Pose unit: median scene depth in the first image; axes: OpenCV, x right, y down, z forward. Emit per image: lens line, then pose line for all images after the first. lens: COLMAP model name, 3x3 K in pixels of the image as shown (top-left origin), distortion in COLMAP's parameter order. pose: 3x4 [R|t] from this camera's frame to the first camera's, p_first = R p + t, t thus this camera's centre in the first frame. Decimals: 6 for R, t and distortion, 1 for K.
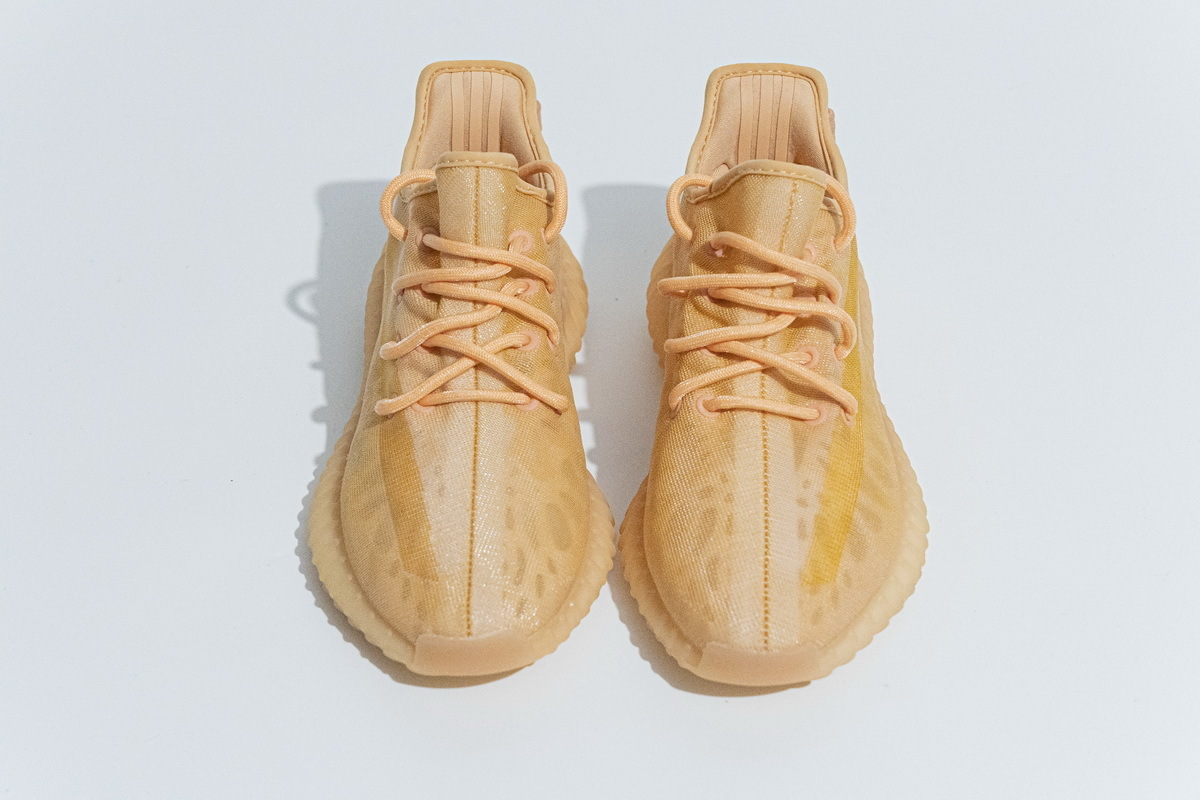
lens RADIAL K [[2247.7, 0, 590.5], [0, 2247.7, 393.9], [0, 0, 1]] dist [0.037959, 0.000000]
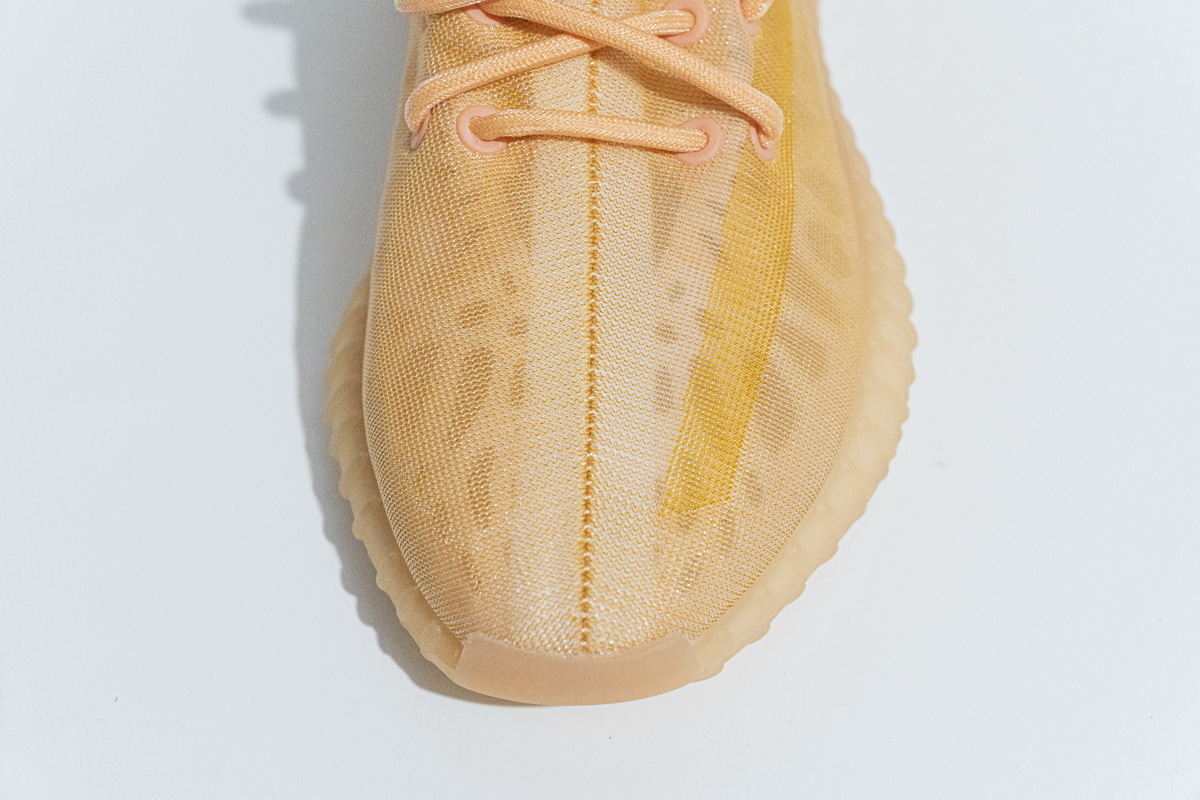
lens RADIAL K [[2366.8, 0, 606.6], [0, 2366.8, 405.6], [0, 0, 1]] dist [-0.053700, 0.000000]
pose [[0.999662, -0.012112, 0.022993, 0.067473], [0.006734, 0.975255, 0.220979, -0.050618], [-0.025101, -0.220750, 0.975007, 0.477583]]
